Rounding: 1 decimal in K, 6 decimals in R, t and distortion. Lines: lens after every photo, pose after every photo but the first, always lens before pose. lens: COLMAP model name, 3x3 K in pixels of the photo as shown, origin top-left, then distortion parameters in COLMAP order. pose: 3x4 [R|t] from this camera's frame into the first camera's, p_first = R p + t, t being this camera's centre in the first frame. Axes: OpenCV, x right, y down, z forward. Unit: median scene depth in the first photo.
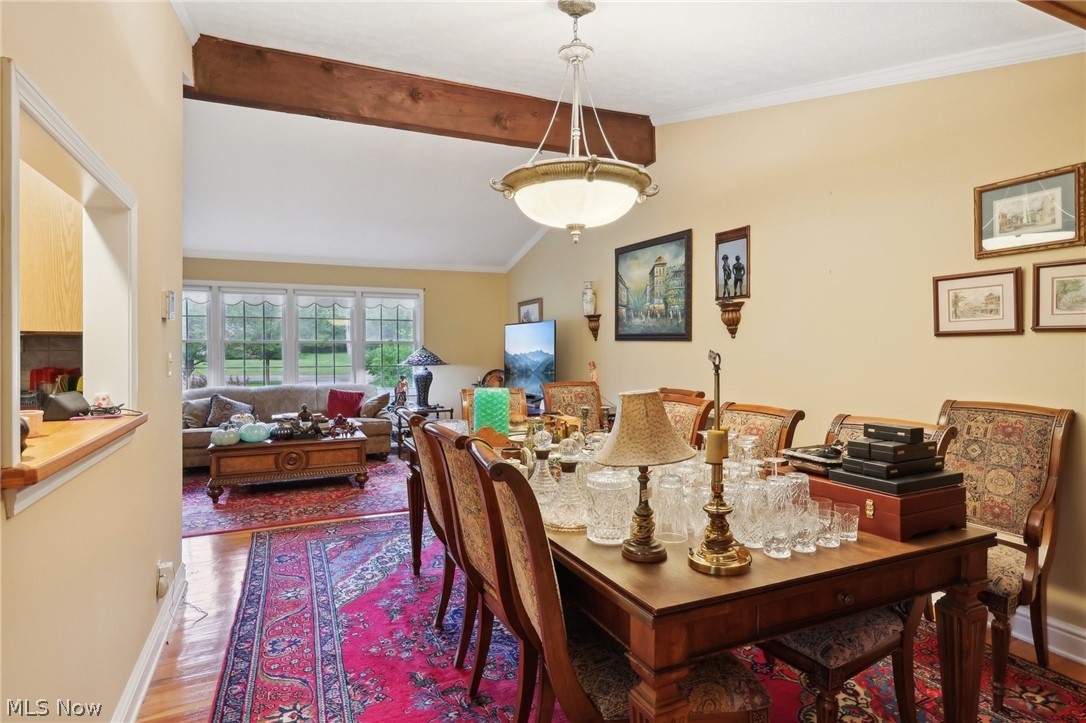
lens RADIAL K [[581.2, 0, 545.7], [0, 581.2, 353.5], [0, 0, 1]] dist [0.002833, 0.000535]
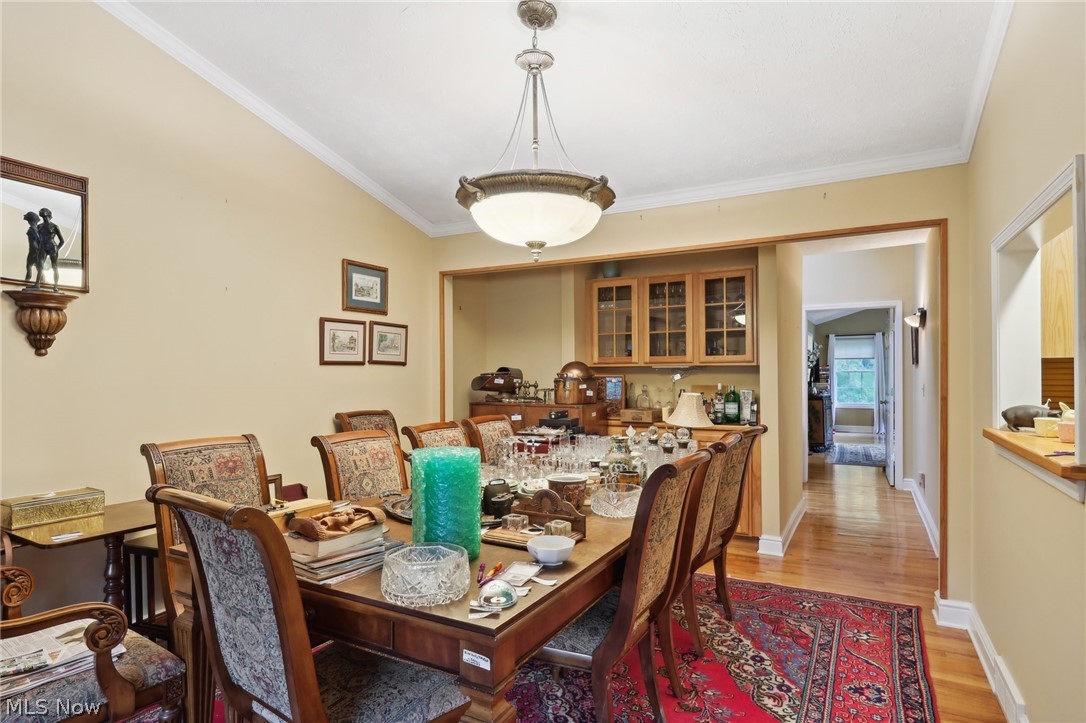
lens RADIAL K [[581.2, 0, 543.6], [0, 581.2, 371.0], [0, 0, 1]] dist [0.002833, 0.000535]
pose [[-0.603862, 0.017497, 0.796897, -0.640291], [0.019655, 0.999782, -0.007058, 0.003127], [-0.796847, 0.011401, -0.604074, 1.419768]]
